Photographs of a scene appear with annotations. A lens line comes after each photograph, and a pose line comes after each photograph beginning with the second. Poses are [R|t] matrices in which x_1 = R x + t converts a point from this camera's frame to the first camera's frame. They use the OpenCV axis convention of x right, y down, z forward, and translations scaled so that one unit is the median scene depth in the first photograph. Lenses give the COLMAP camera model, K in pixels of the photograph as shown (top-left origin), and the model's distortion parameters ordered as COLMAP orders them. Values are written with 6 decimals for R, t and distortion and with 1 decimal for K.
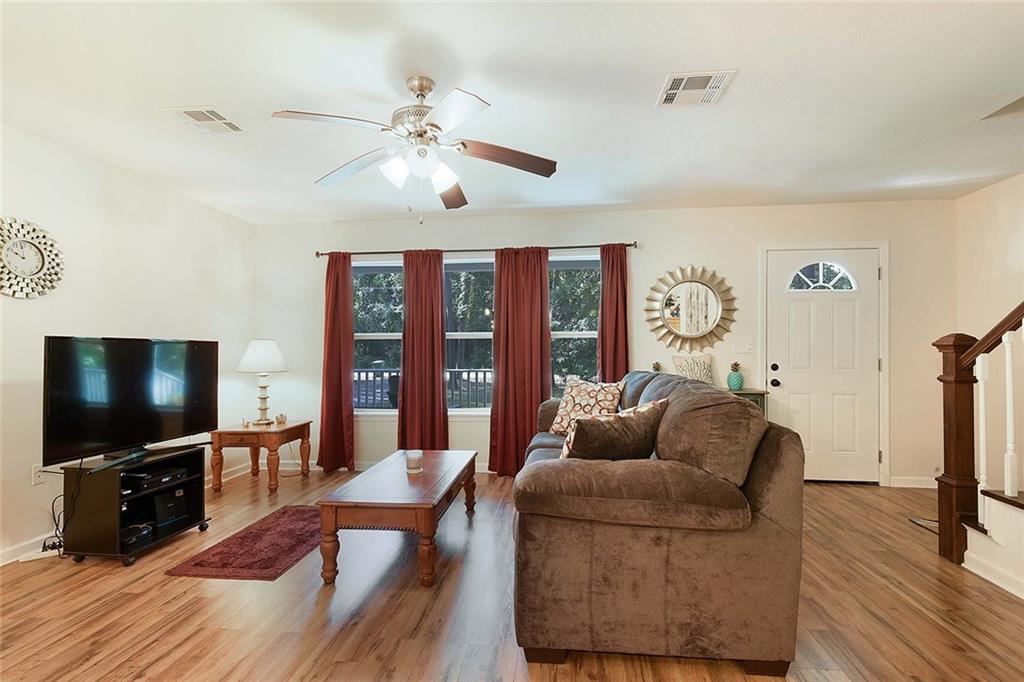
lens RADIAL K [[468.0, 0, 501.4], [0, 468.0, 342.2], [0, 0, 1]] dist [0.015949, -0.003604]
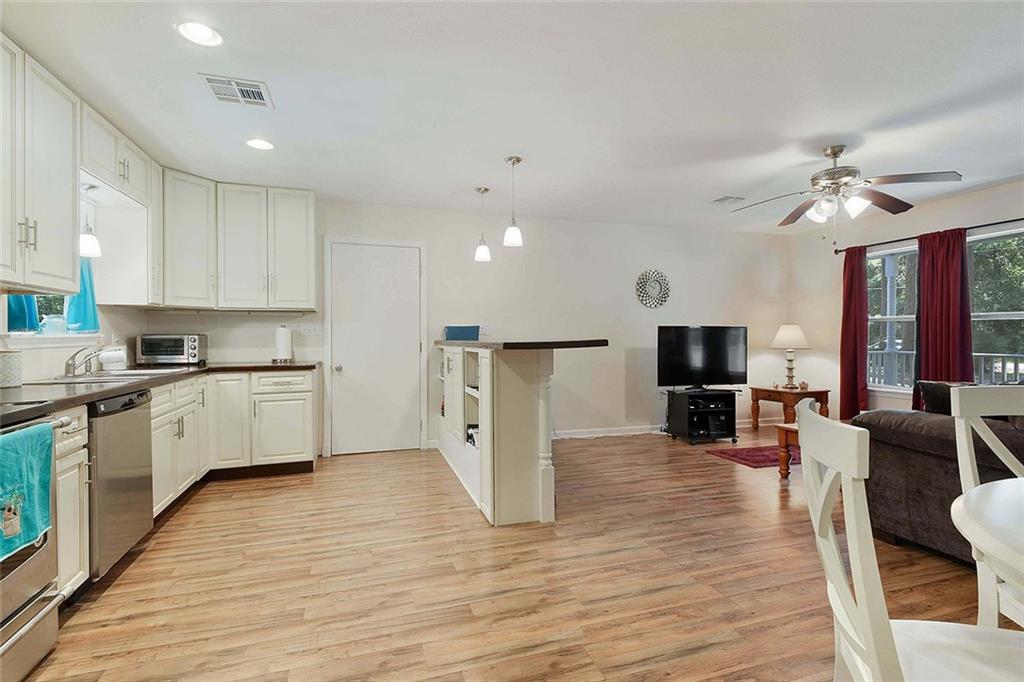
lens RADIAL K [[468.0, 0, 505.6], [0, 468.0, 341.9], [0, 0, 1]] dist [0.015949, -0.003604]
pose [[0.403828, 0.014243, -0.914724, 0.529042], [0.020370, 0.999491, 0.024556, -0.006570], [0.914608, -0.028549, 0.403333, -0.371262]]
